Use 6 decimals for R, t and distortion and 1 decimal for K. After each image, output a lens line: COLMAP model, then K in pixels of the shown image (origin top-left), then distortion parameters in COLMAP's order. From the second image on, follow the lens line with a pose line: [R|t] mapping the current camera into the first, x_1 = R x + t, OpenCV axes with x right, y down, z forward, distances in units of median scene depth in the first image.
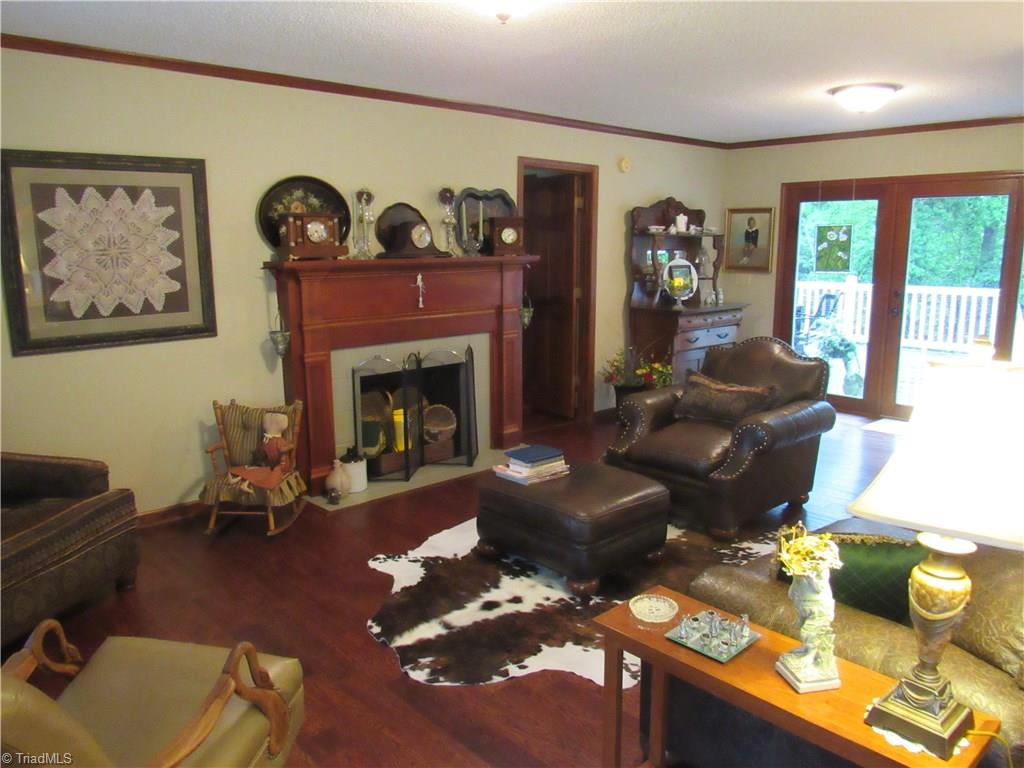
lens RADIAL K [[776.8, 0, 512.0], [0, 776.8, 384.0], [0, 0, 1]] dist [0.001726, -0.053763]
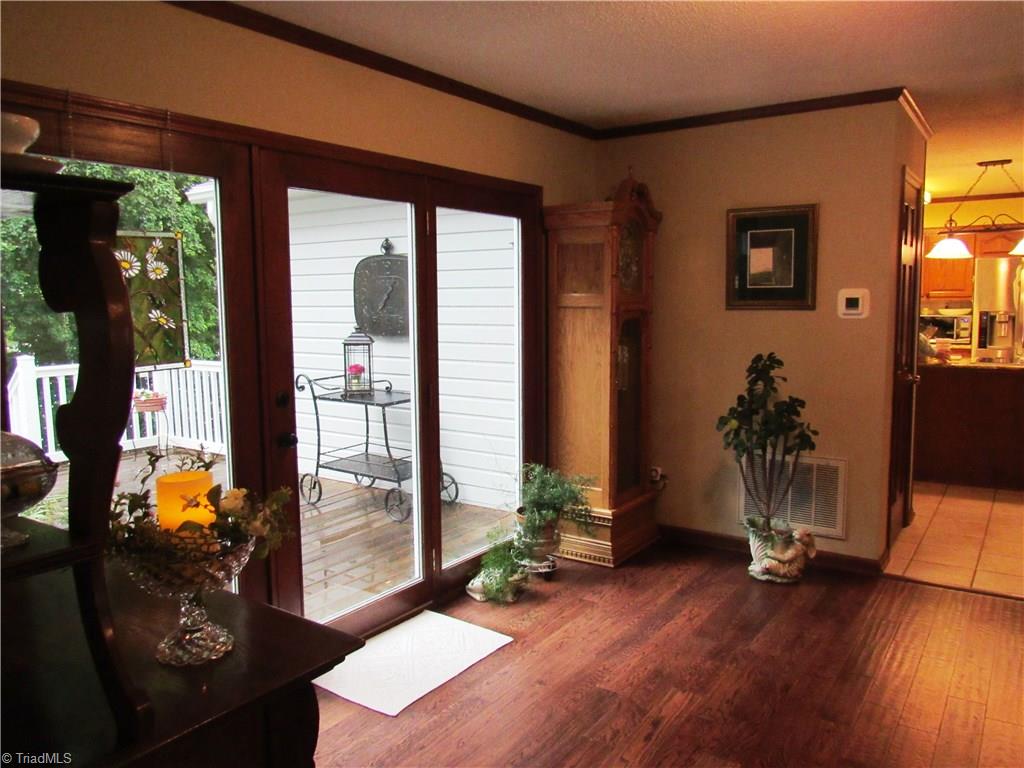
lens RADIAL K [[776.8, 0, 512.0], [0, 776.8, 384.0], [0, 0, 1]] dist [0.001726, -0.053763]
pose [[-0.215574, -0.106966, 0.970611, 0.038959], [0.187686, 0.970910, 0.148684, -0.157913], [-0.958281, 0.214222, -0.189227, 0.907653]]
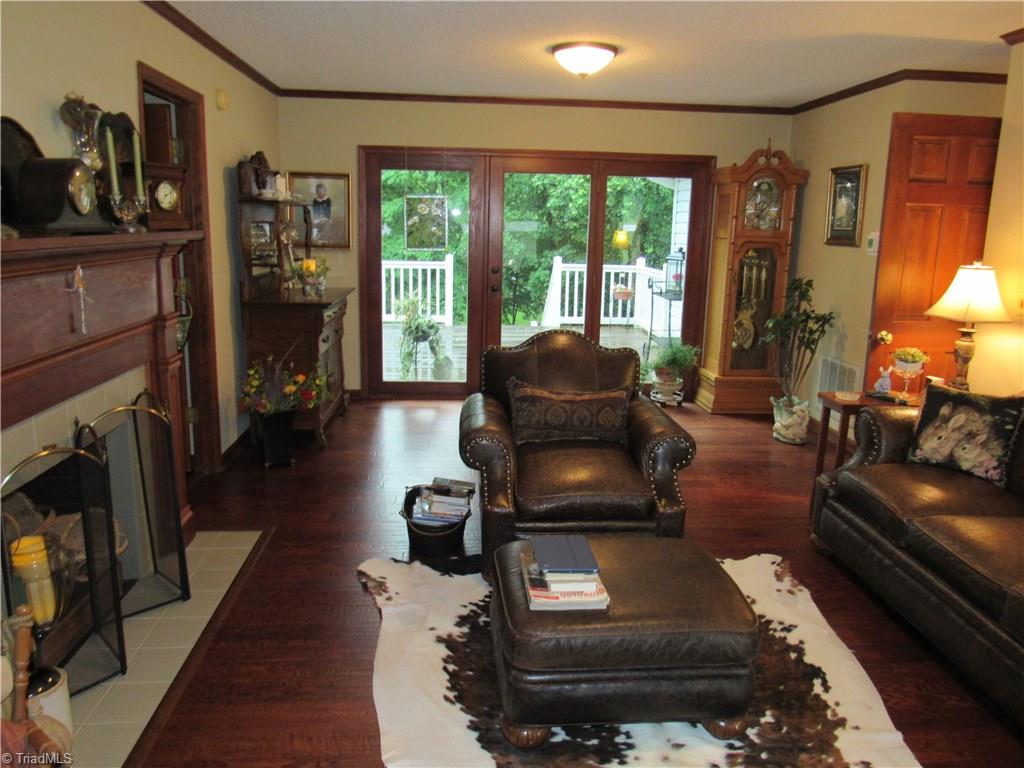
lens RADIAL K [[776.8, 0, 512.0], [0, 776.8, 384.0], [0, 0, 1]] dist [0.001726, -0.053763]
pose [[0.620333, -0.145270, 0.770768, -0.252277], [0.118537, 0.988775, 0.090957, -0.058592], [-0.775330, 0.034941, 0.630589, 0.350555]]
